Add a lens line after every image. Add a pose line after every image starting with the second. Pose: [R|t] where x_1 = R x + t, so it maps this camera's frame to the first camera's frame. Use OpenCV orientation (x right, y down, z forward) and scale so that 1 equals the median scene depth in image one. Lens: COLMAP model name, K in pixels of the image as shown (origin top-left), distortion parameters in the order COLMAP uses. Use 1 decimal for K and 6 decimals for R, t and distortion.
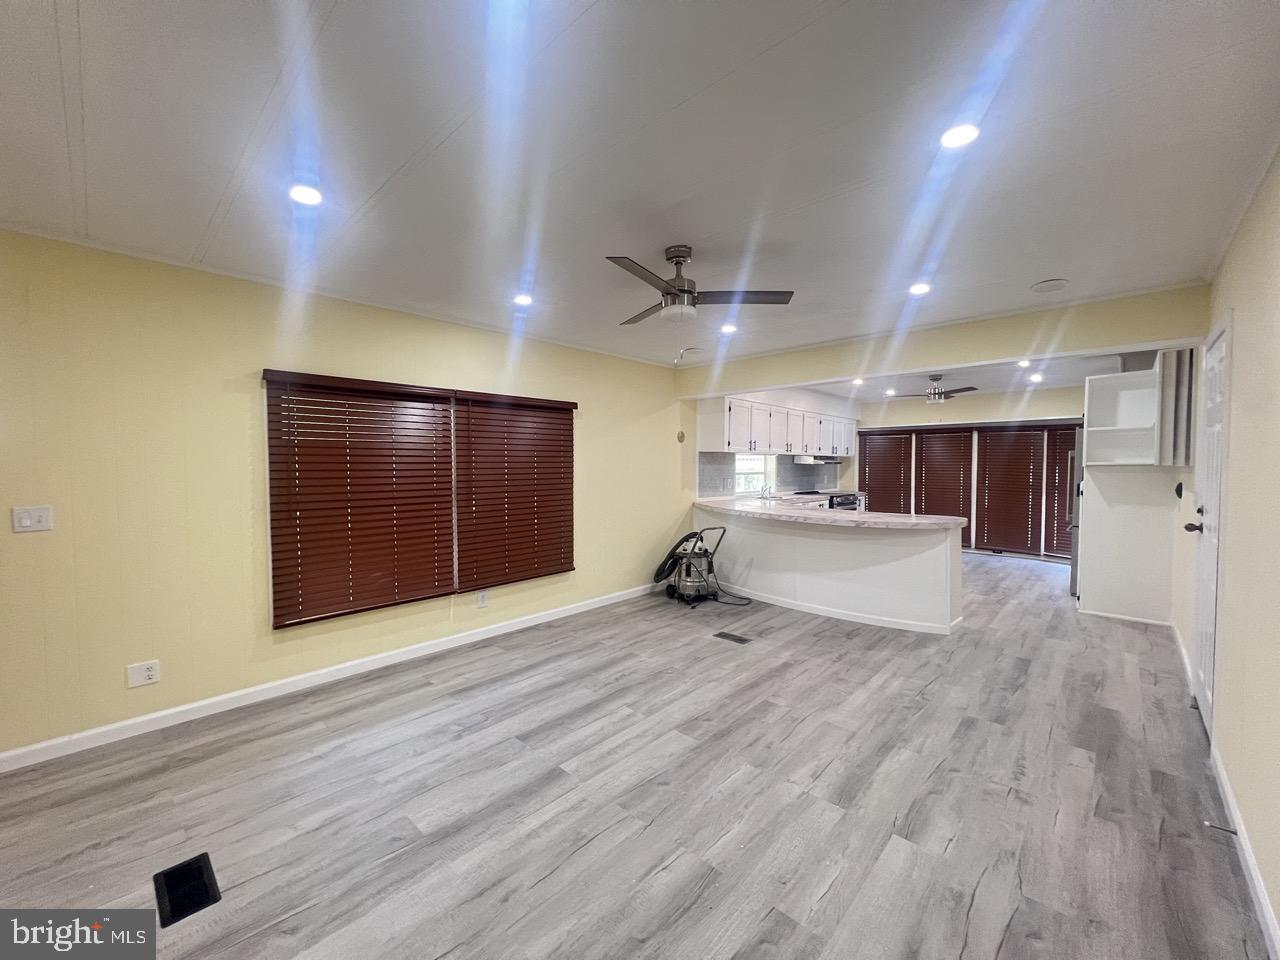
lens RADIAL K [[510.6, 0, 640.5], [0, 510.6, 478.3], [0, 0, 1]] dist [-0.003273, 0.000273]
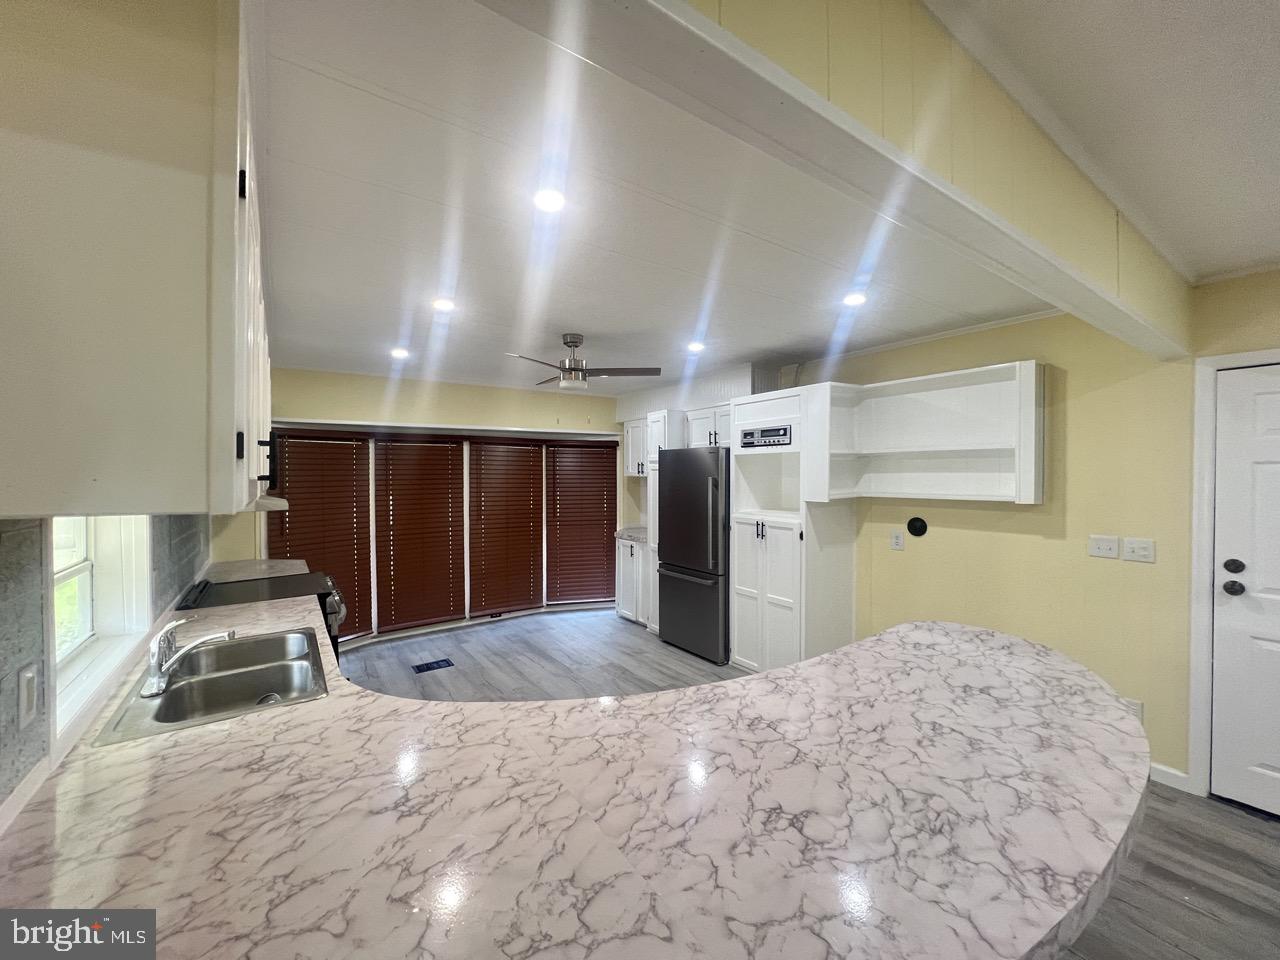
lens RADIAL K [[510.9, 0, 638.7], [0, 510.9, 476.4], [0, 0, 1]] dist [-0.001744, -0.000095]
pose [[0.199575, -0.012096, 0.979808, 0.111813], [0.036522, 0.999321, 0.004898, -0.094953], [-0.979202, 0.034807, 0.199881, 1.454480]]
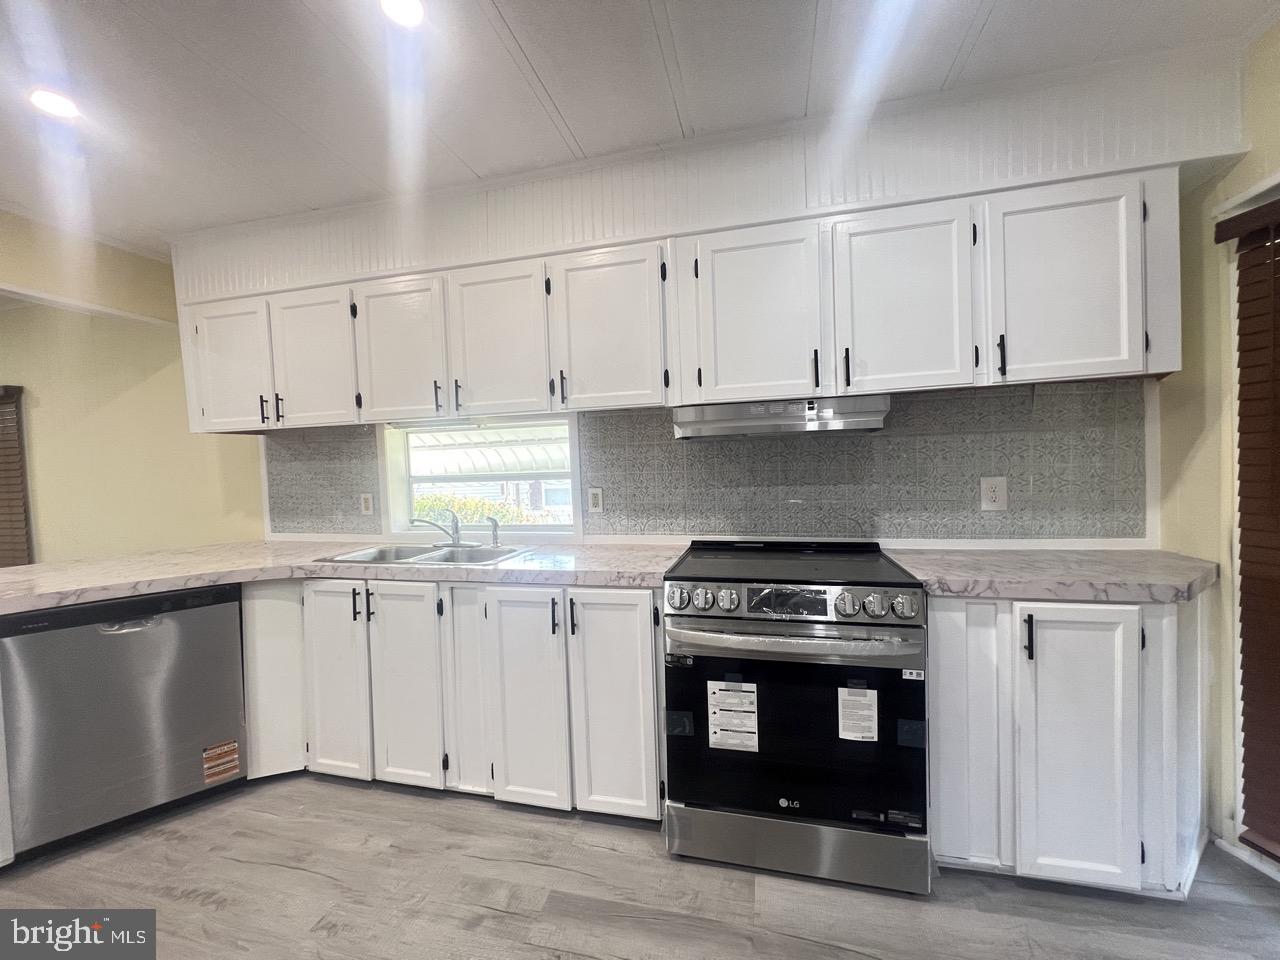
lens RADIAL K [[510.9, 0, 641.5], [0, 510.9, 482.0], [0, 0, 1]] dist [-0.001744, -0.000095]
pose [[0.488294, 0.008547, -0.872638, 1.199002], [0.009333, 0.999844, 0.015015, -0.022148], [0.872629, -0.015476, 0.488138, 1.845219]]
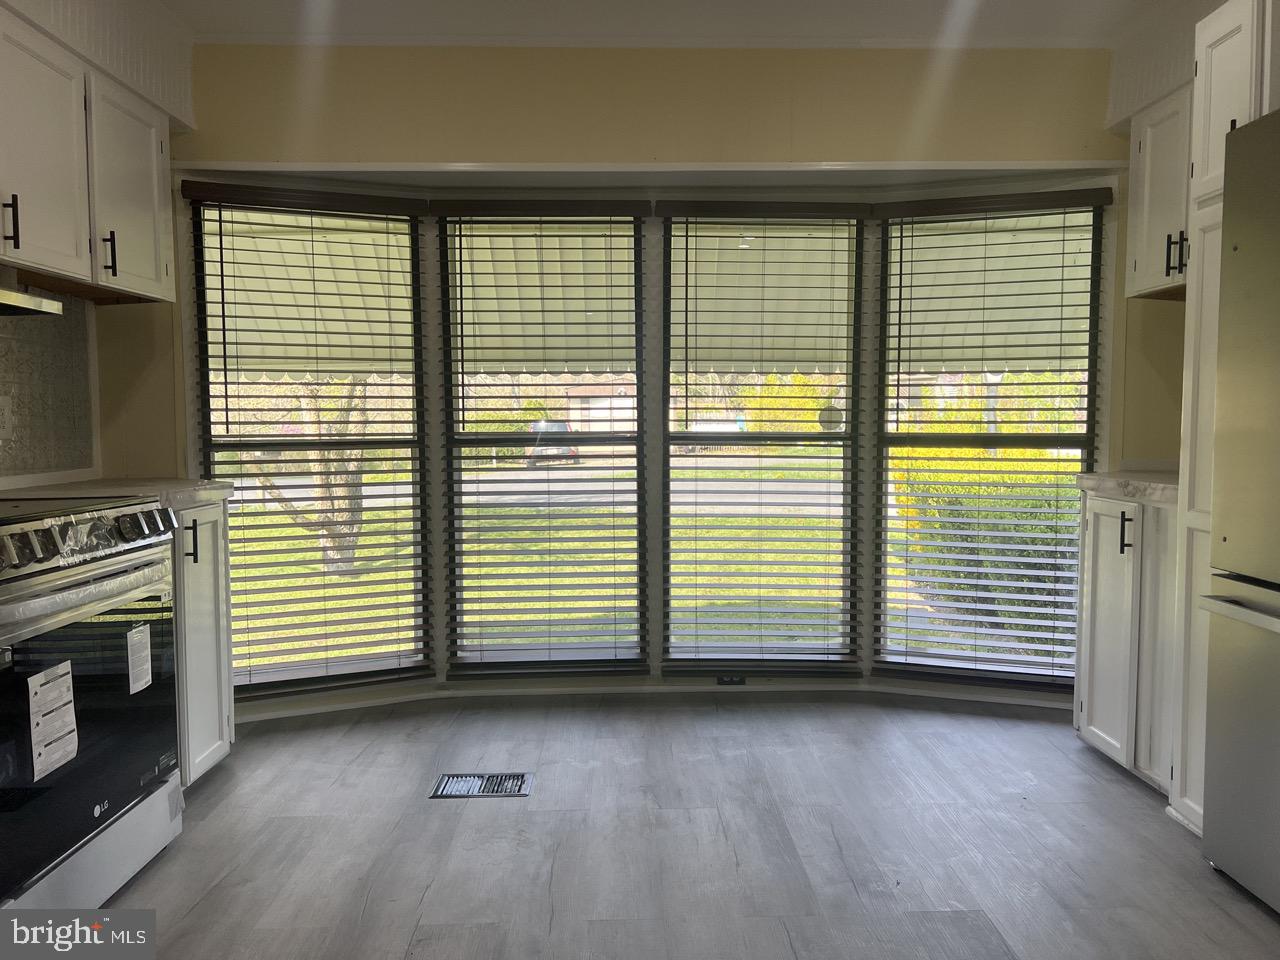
lens RADIAL K [[958.2, 0, 649.2], [0, 958.2, 478.2], [0, 0, 1]] dist [0.027895, -0.003078]
pose [[0.710545, -0.047271, 0.702062, 0.700647], [0.029438, 0.998864, 0.037462, 0.039653], [-0.703035, -0.005951, 0.711130, 1.478931]]
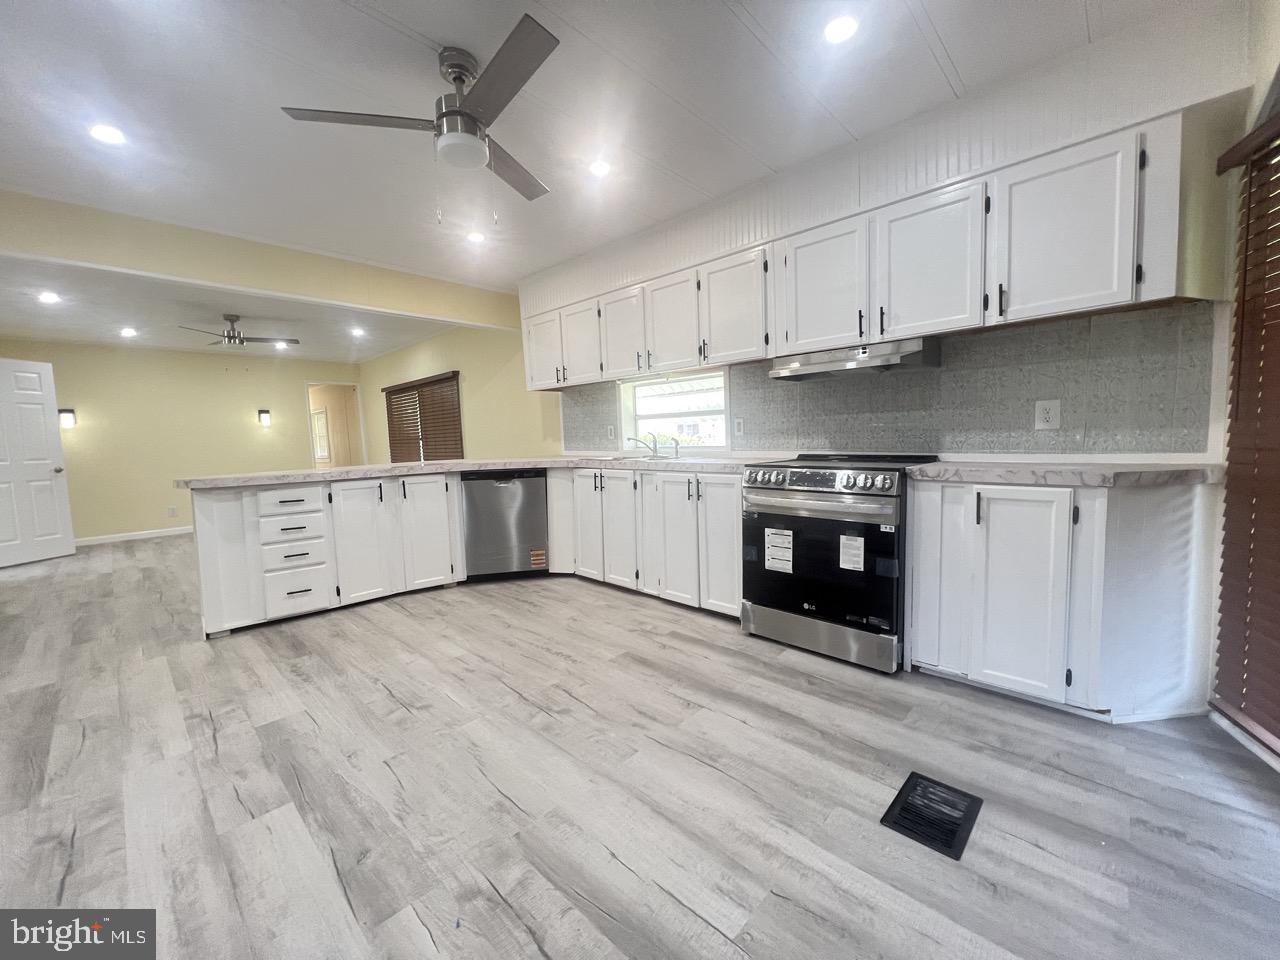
lens RADIAL K [[510.6, 0, 640.5], [0, 510.6, 479.7], [0, 0, 1]] dist [-0.003273, 0.000273]
pose [[-0.010367, 0.082439, -0.996542, 1.566380], [0.002104, 0.996595, 0.082421, 0.031685], [0.999944, -0.001242, -0.010505, 1.943615]]
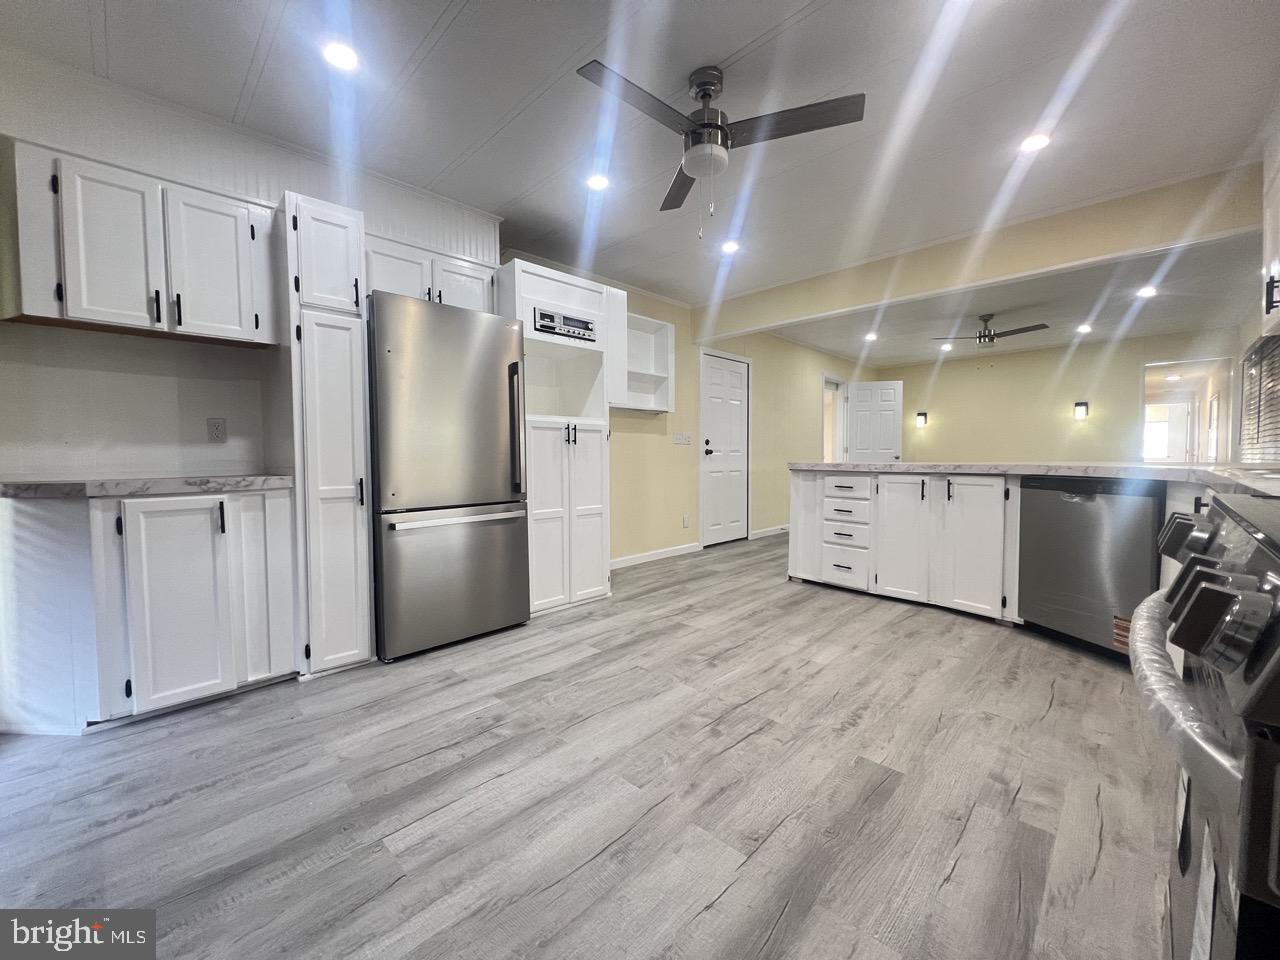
lens RADIAL K [[510.6, 0, 641.5], [0, 510.6, 479.0], [0, 0, 1]] dist [-0.003273, 0.000273]
pose [[-0.999682, 0.004993, 0.024721, 1.073917], [0.006896, 0.996969, 0.077491, 0.042999], [-0.024259, 0.077637, -0.996686, 2.349061]]
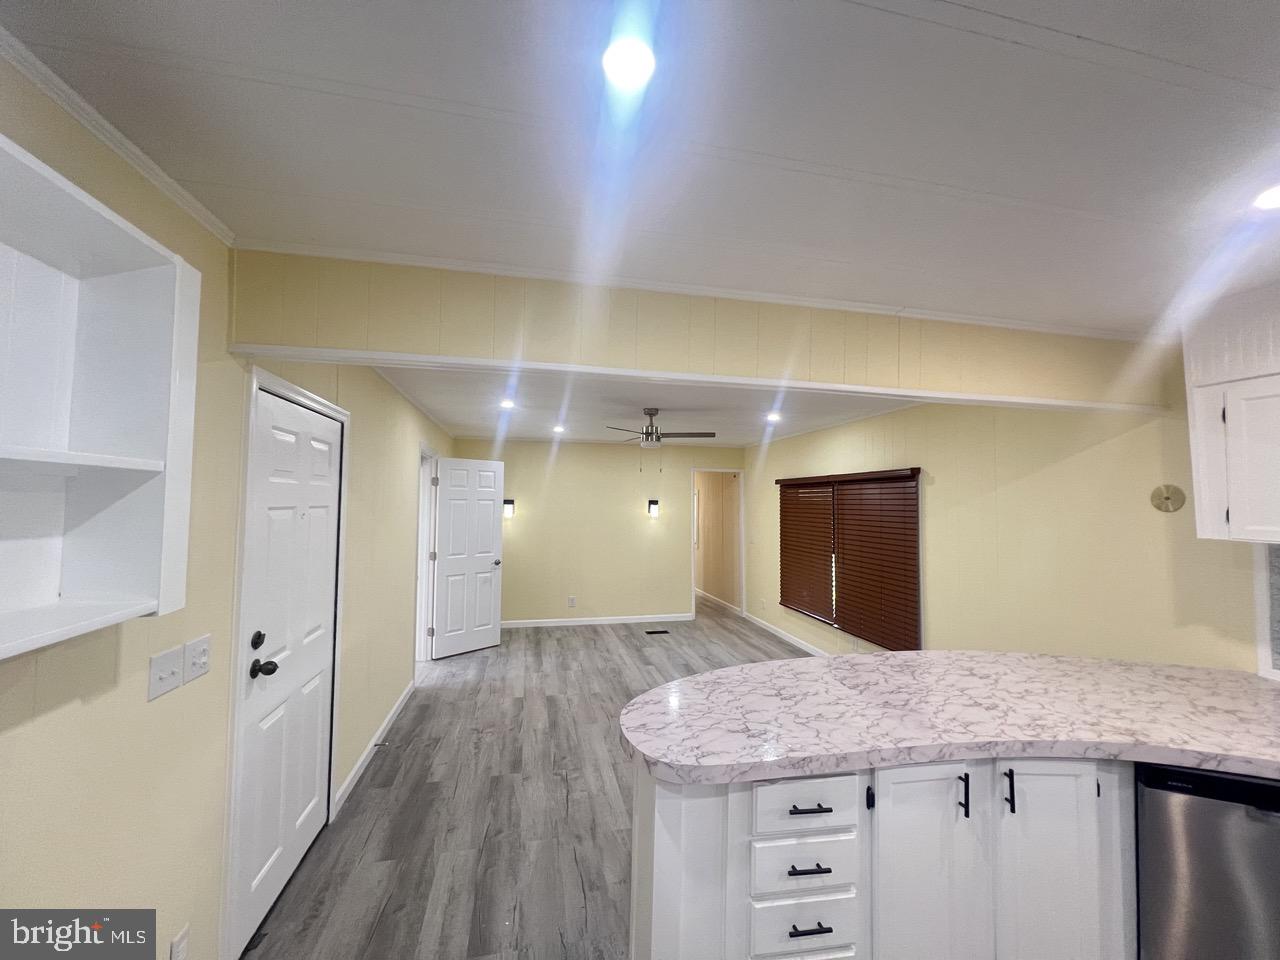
lens RADIAL K [[510.6, 0, 636.9], [0, 510.6, 482.5], [0, 0, 1]] dist [-0.003273, 0.000273]
pose [[-0.571275, -0.037651, -0.819895, 1.128471], [-0.038138, 0.999086, -0.019306, -0.113756], [0.819872, 0.020241, -0.572189, 1.447800]]
